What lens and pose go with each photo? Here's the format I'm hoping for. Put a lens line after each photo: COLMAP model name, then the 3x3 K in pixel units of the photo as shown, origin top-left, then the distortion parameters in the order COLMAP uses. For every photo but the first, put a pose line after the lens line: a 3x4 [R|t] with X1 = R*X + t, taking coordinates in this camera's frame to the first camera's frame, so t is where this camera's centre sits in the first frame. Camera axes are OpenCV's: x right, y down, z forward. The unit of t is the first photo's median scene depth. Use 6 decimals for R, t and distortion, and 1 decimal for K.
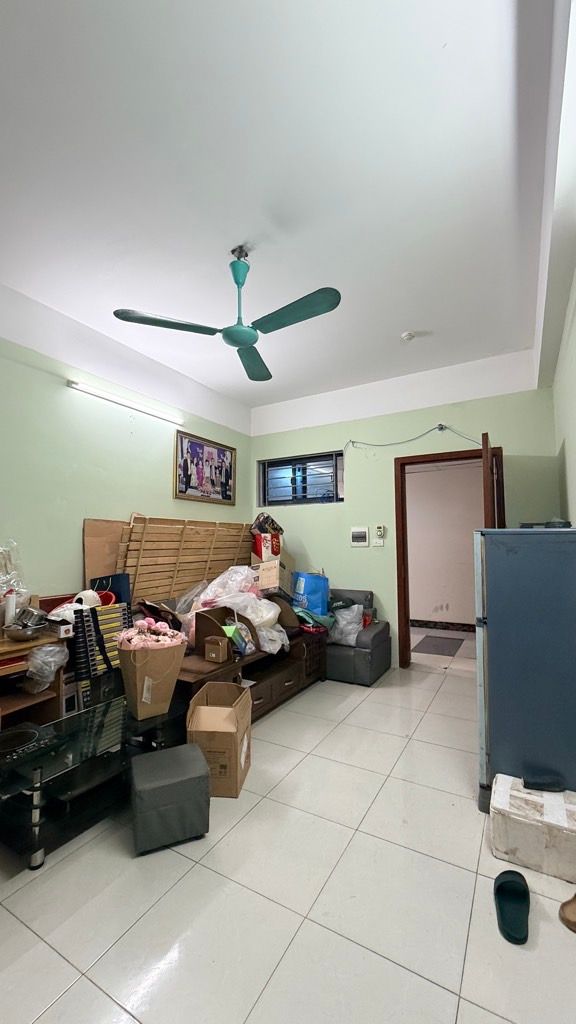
lens RADIAL K [[404.6, 0, 285.8], [0, 404.6, 517.7], [0, 0, 1]] dist [-0.000942, 0.000065]
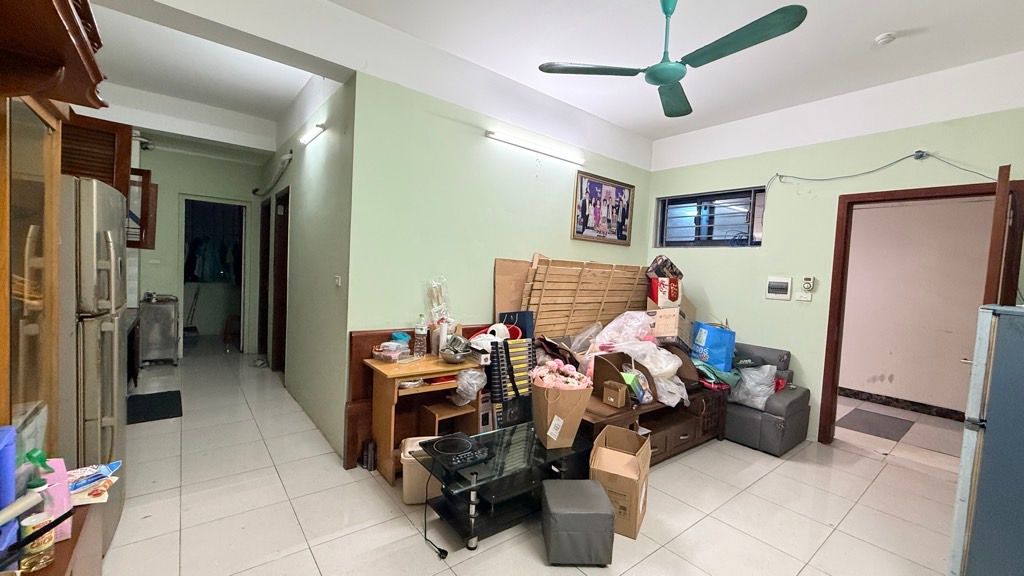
lens RADIAL K [[404.6, 0, 508.2], [0, 404.6, 288.4], [0, 0, 1]] dist [-0.000942, 0.000065]
pose [[0.929391, 0.069426, -0.362507, -0.064093], [-0.032195, 0.993656, 0.107759, -0.040825], [0.367689, -0.088480, 0.925730, -0.025610]]
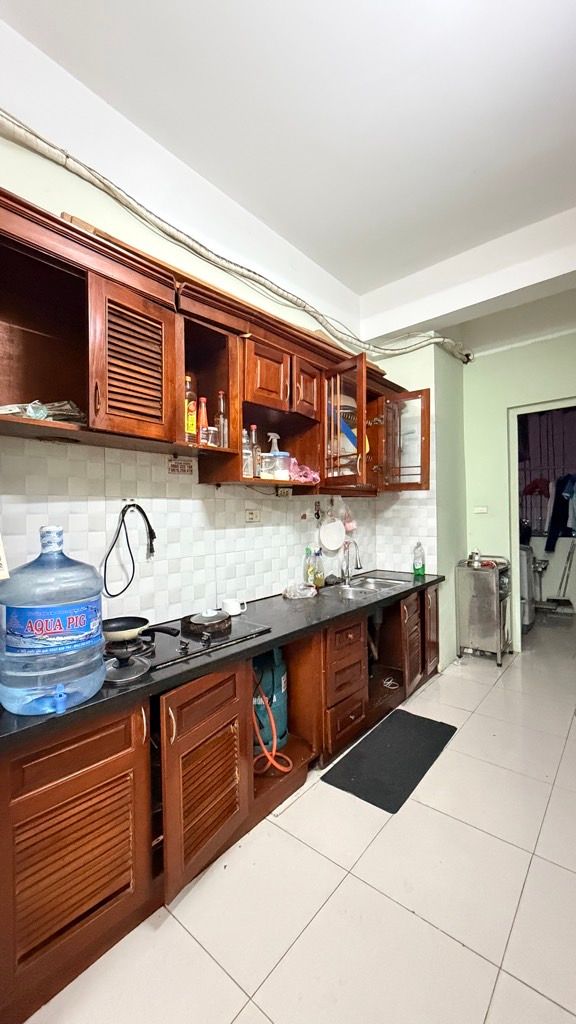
lens RADIAL K [[404.6, 0, 289.7], [0, 404.6, 520.0], [0, 0, 1]] dist [-0.000942, 0.000065]
pose [[-0.179369, 0.024225, -0.983484, -0.796843], [0.090222, 0.995889, 0.008076, 0.051287], [0.979636, -0.087283, -0.180817, 0.713068]]
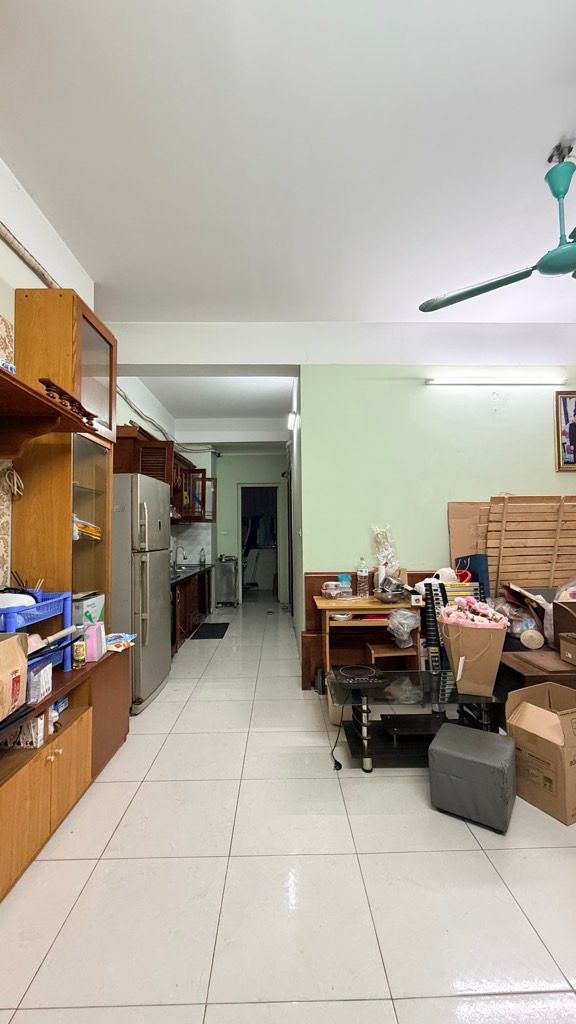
lens RADIAL K [[404.6, 0, 290.2], [0, 404.6, 517.9], [0, 0, 1]] dist [-0.000942, 0.000065]
pose [[0.525562, -0.034614, -0.850051, 0.218024], [0.064814, 0.997897, -0.000561, 0.019169], [0.848283, -0.054800, 0.526700, 0.081959]]
